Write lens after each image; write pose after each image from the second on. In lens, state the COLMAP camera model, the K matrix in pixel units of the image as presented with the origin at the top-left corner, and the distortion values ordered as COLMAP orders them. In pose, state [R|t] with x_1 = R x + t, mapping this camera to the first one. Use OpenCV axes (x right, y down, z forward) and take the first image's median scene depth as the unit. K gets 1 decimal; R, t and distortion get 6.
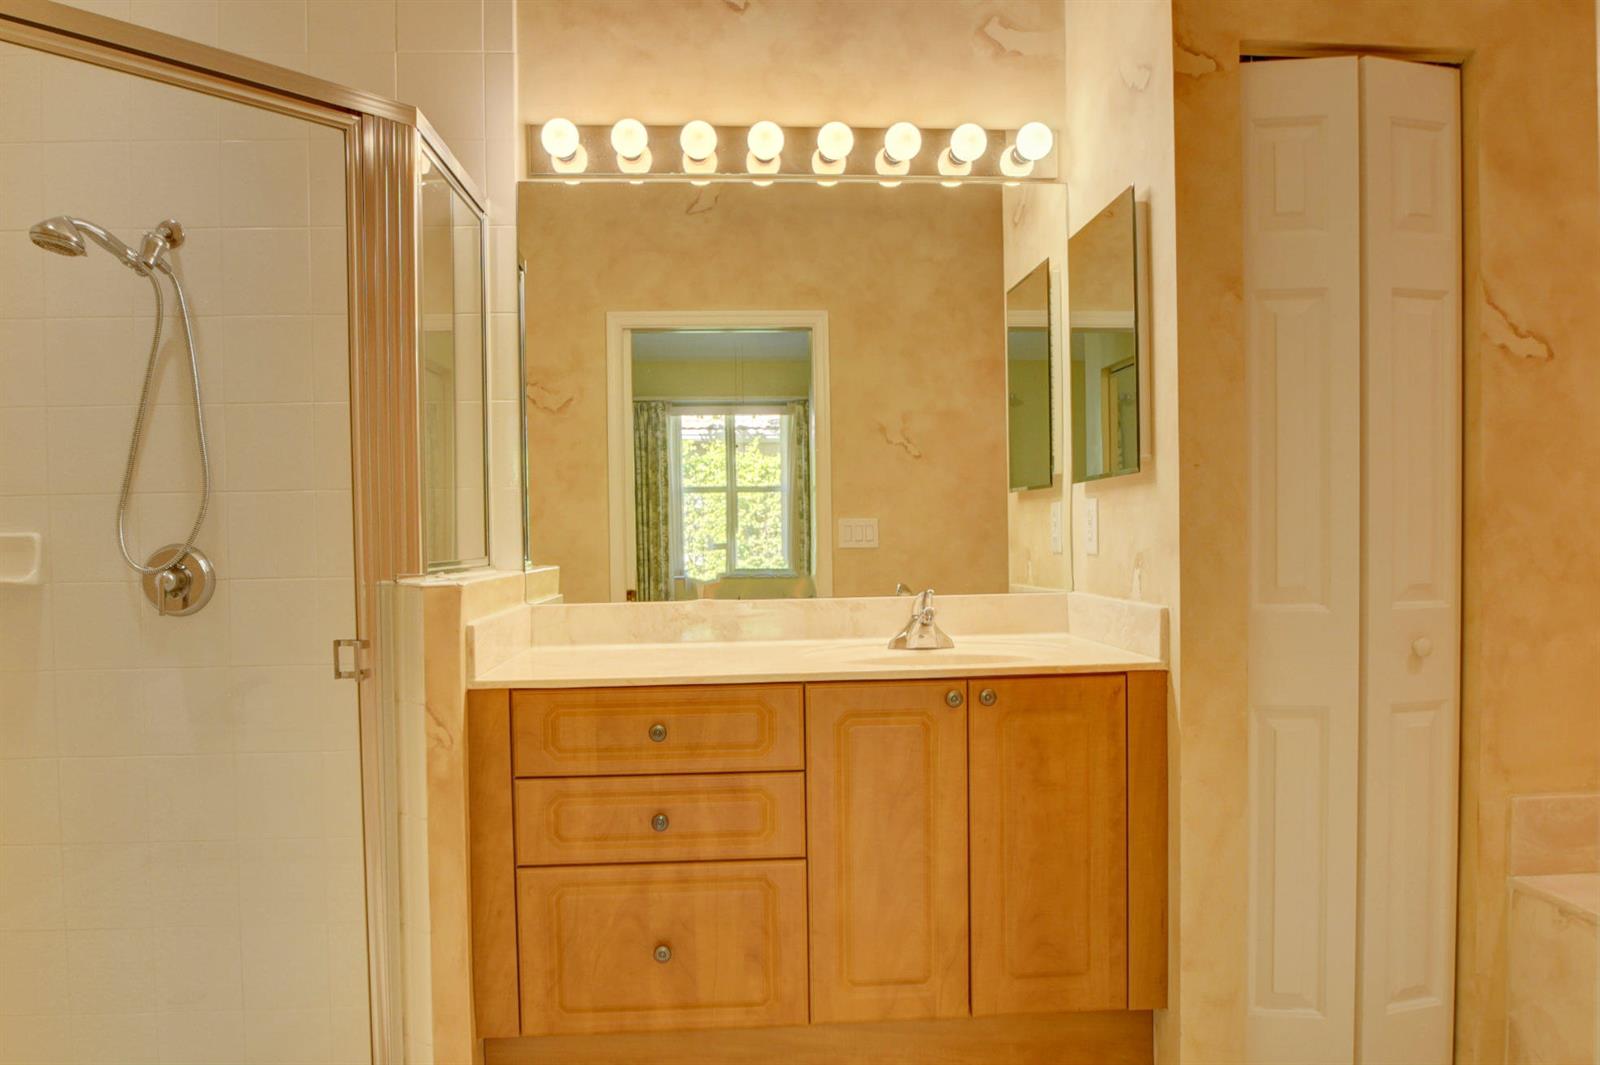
lens RADIAL K [[1137.4, 0, 799.7], [0, 1137.4, 537.1], [0, 0, 1]] dist [-0.053668, 0.022422]
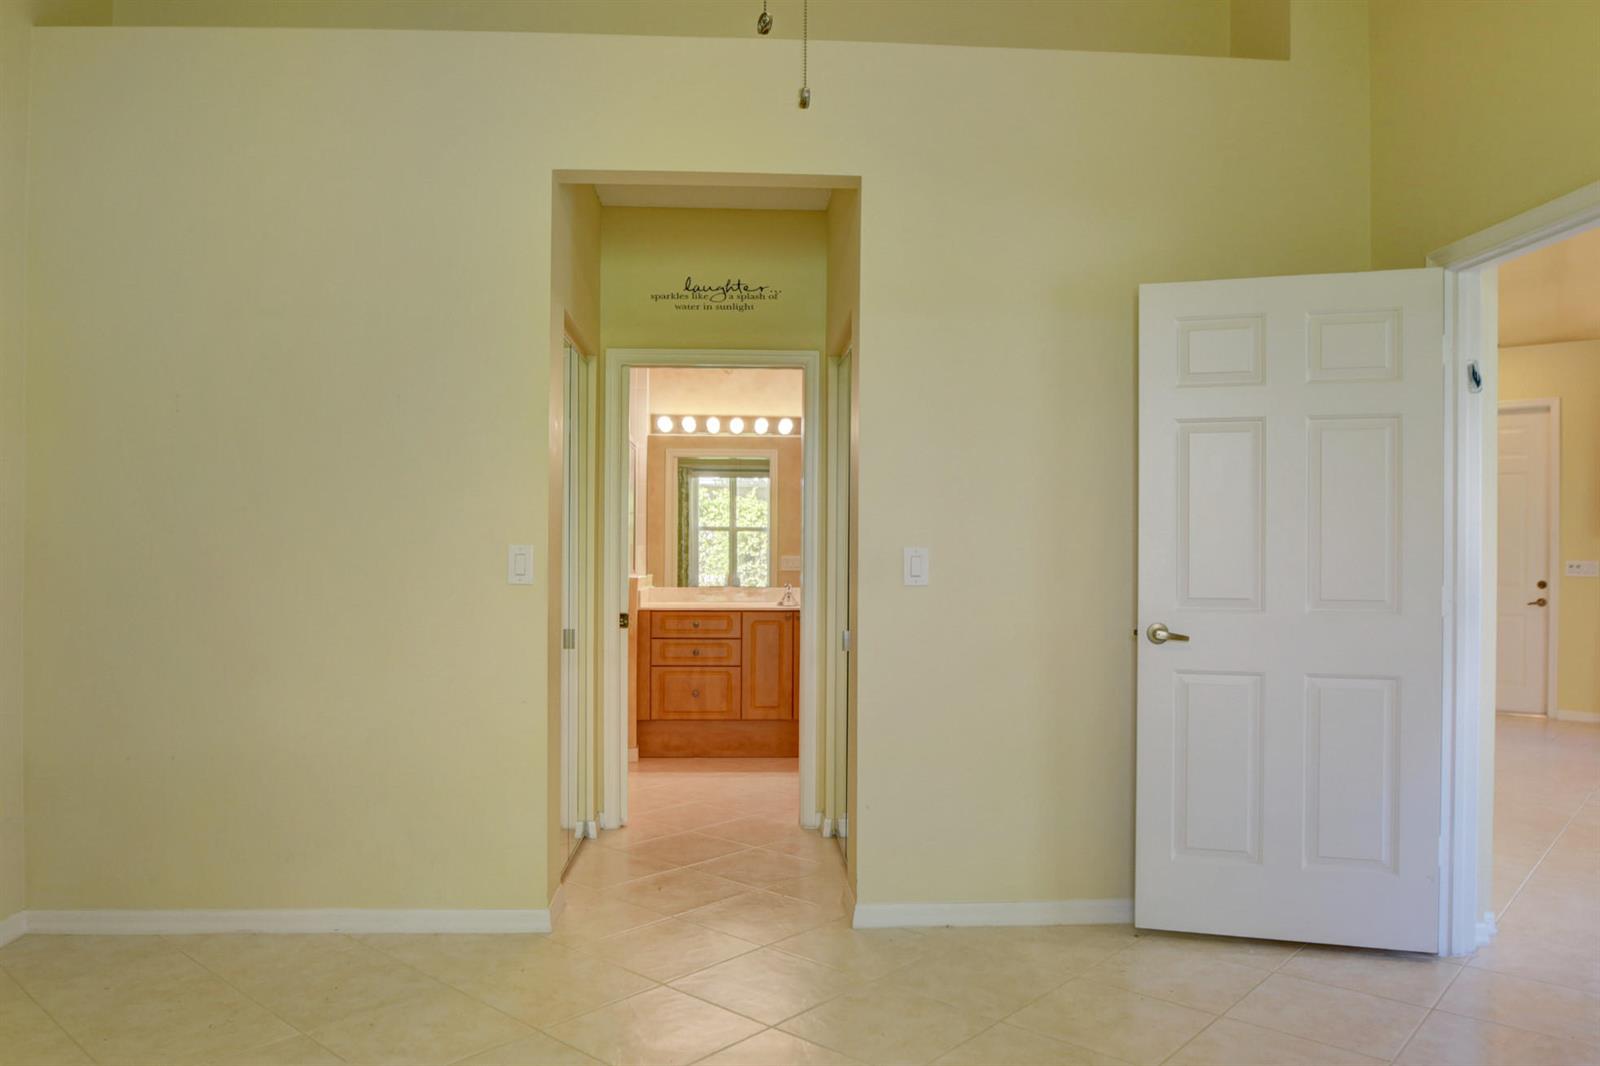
lens RADIAL K [[1137.4, 0, 804.9], [0, 1137.4, 539.4], [0, 0, 1]] dist [-0.053668, 0.022422]
pose [[0.999740, 0.022326, -0.004561, 0.157751], [-0.022413, 0.999548, -0.020052, -0.011336], [0.004111, 0.020149, 0.999789, -1.815746]]
